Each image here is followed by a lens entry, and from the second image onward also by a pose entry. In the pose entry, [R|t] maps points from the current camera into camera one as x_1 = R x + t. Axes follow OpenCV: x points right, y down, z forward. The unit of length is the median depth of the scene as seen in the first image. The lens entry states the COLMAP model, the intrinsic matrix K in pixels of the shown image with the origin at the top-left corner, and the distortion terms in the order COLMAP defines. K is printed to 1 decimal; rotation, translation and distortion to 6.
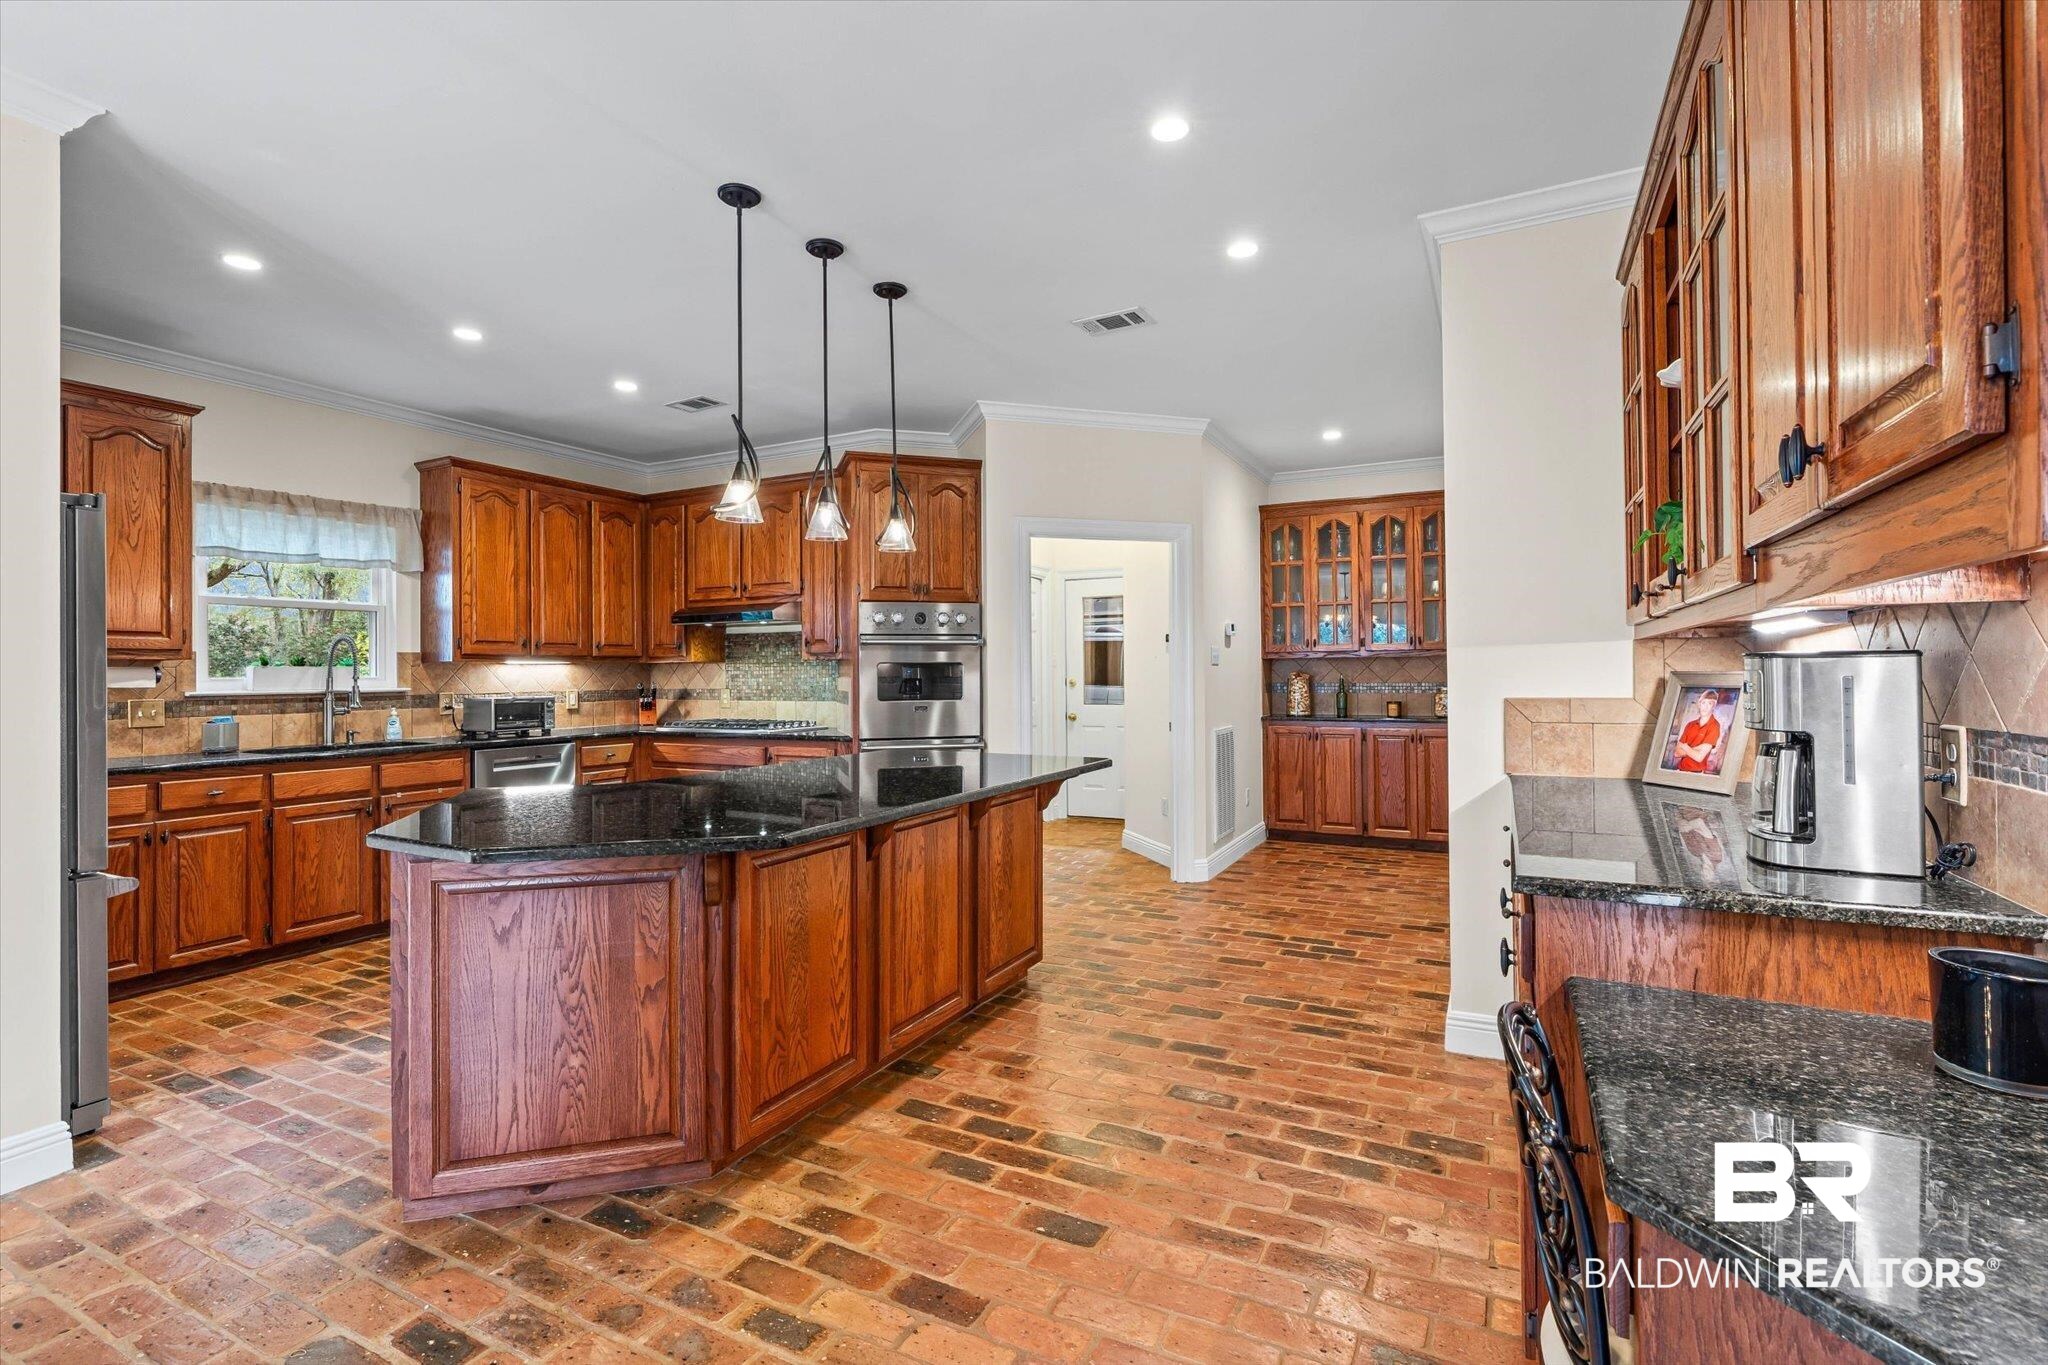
lens RADIAL K [[939.4, 0, 1028.9], [0, 939.4, 689.7], [0, 0, 1]] dist [-0.008413, 0.001208]
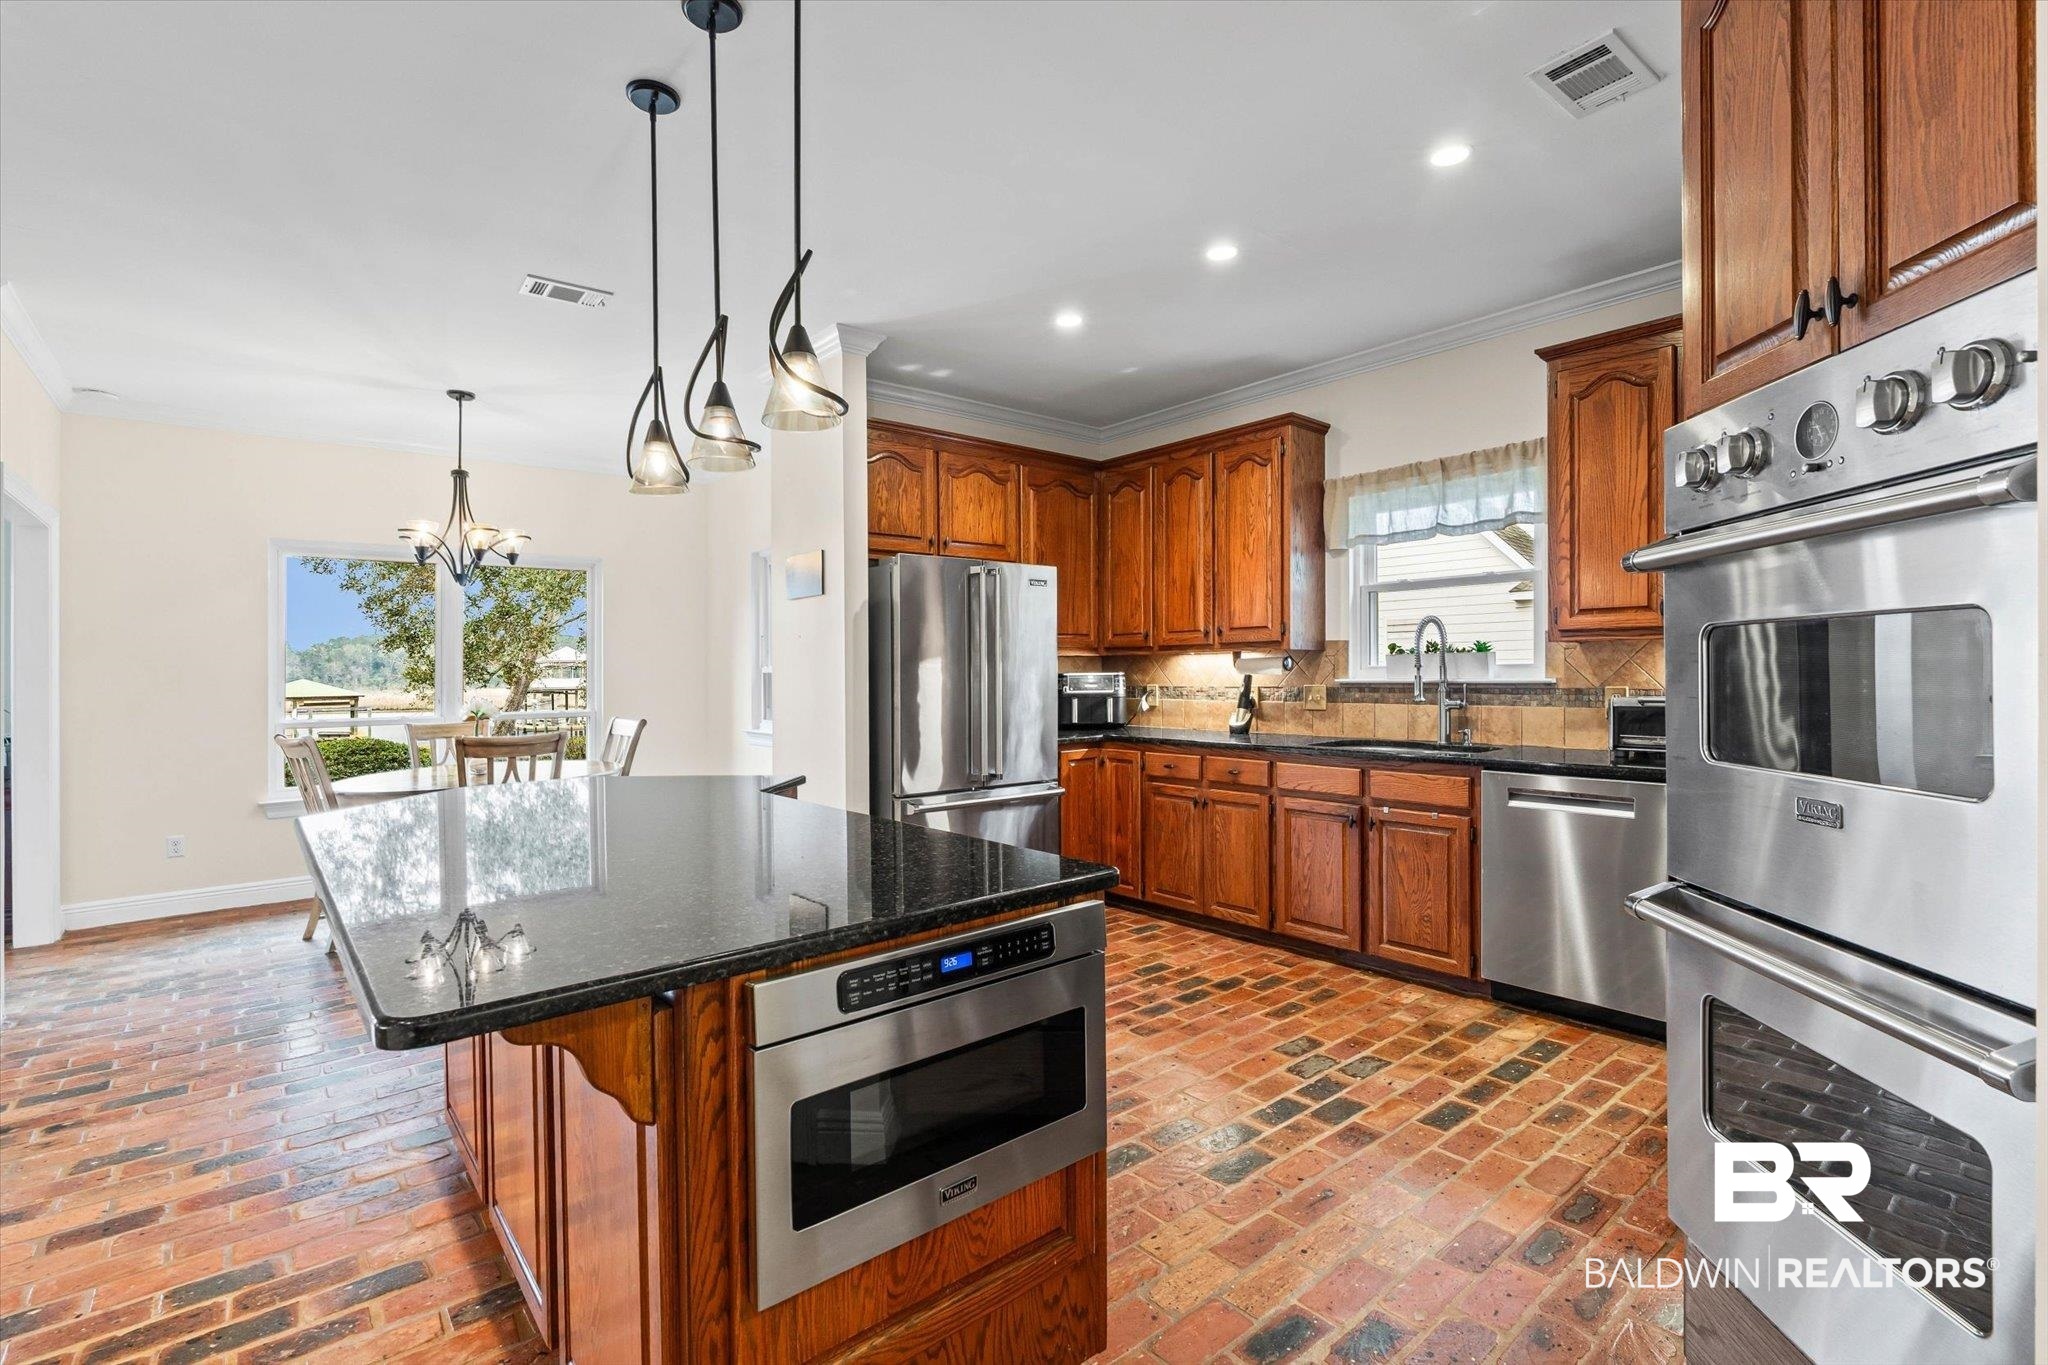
lens RADIAL K [[939.4, 0, 1019.6], [0, 939.4, 671.9], [0, 0, 1]] dist [-0.008413, 0.001208]
pose [[-0.396029, 0.015165, -0.918113, 0.183511], [-0.001147, 0.999855, 0.017010, -0.019568], [0.918237, 0.007790, -0.395954, 0.915954]]
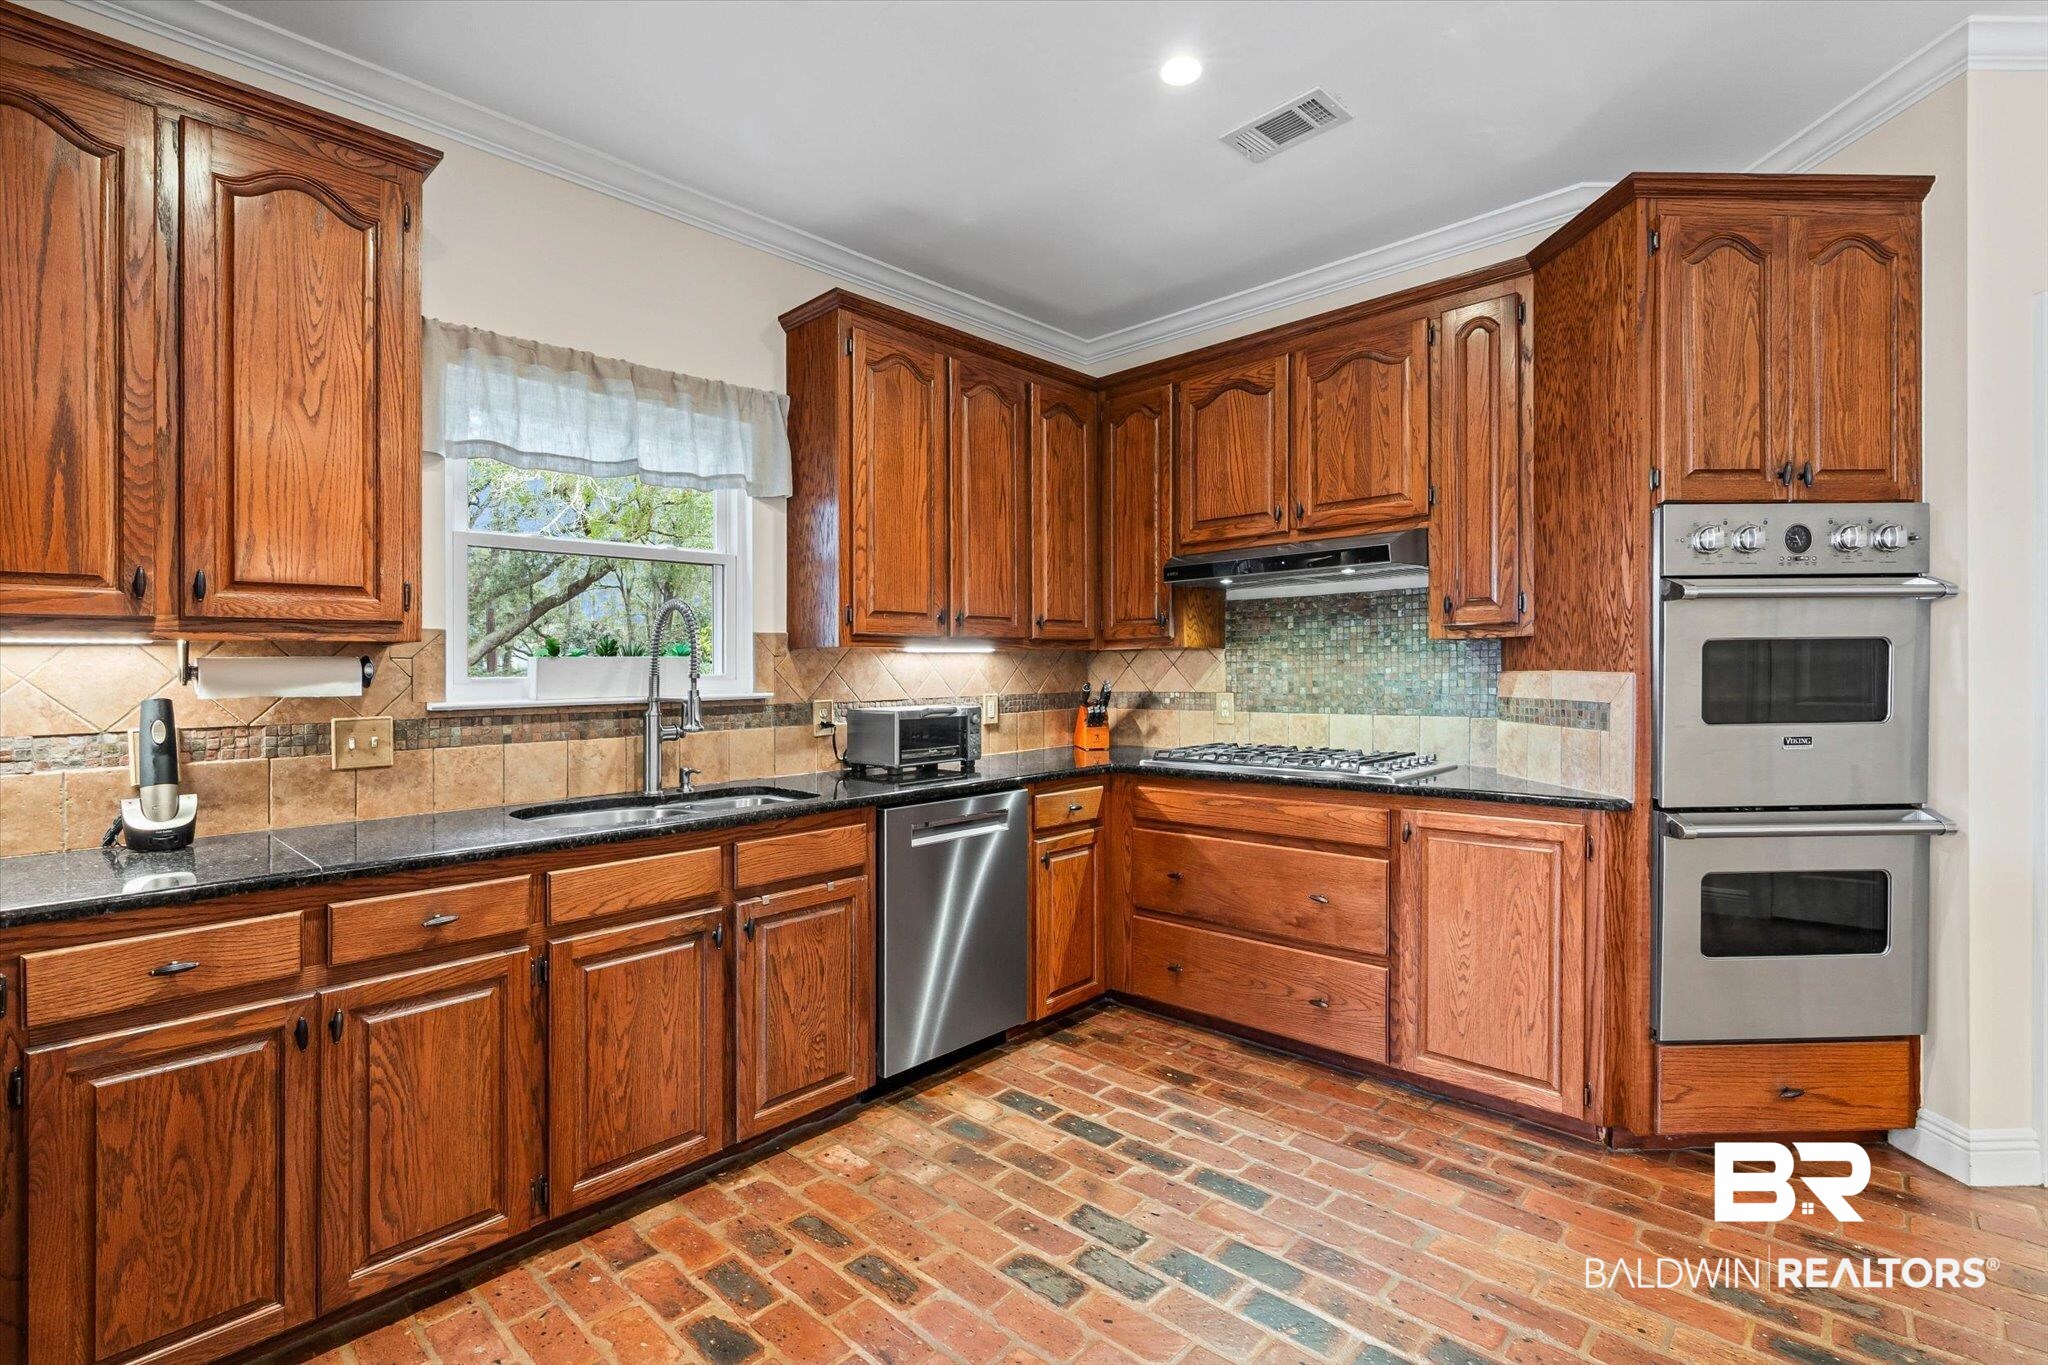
lens RADIAL K [[939.4, 0, 1021.7], [0, 939.4, 681.3], [0, 0, 1]] dist [-0.008413, 0.001208]
pose [[0.960381, -0.001598, -0.278686, -0.345789], [0.000302, 0.999989, -0.004693, -0.006402], [0.278690, 0.004423, 0.960371, 0.475735]]
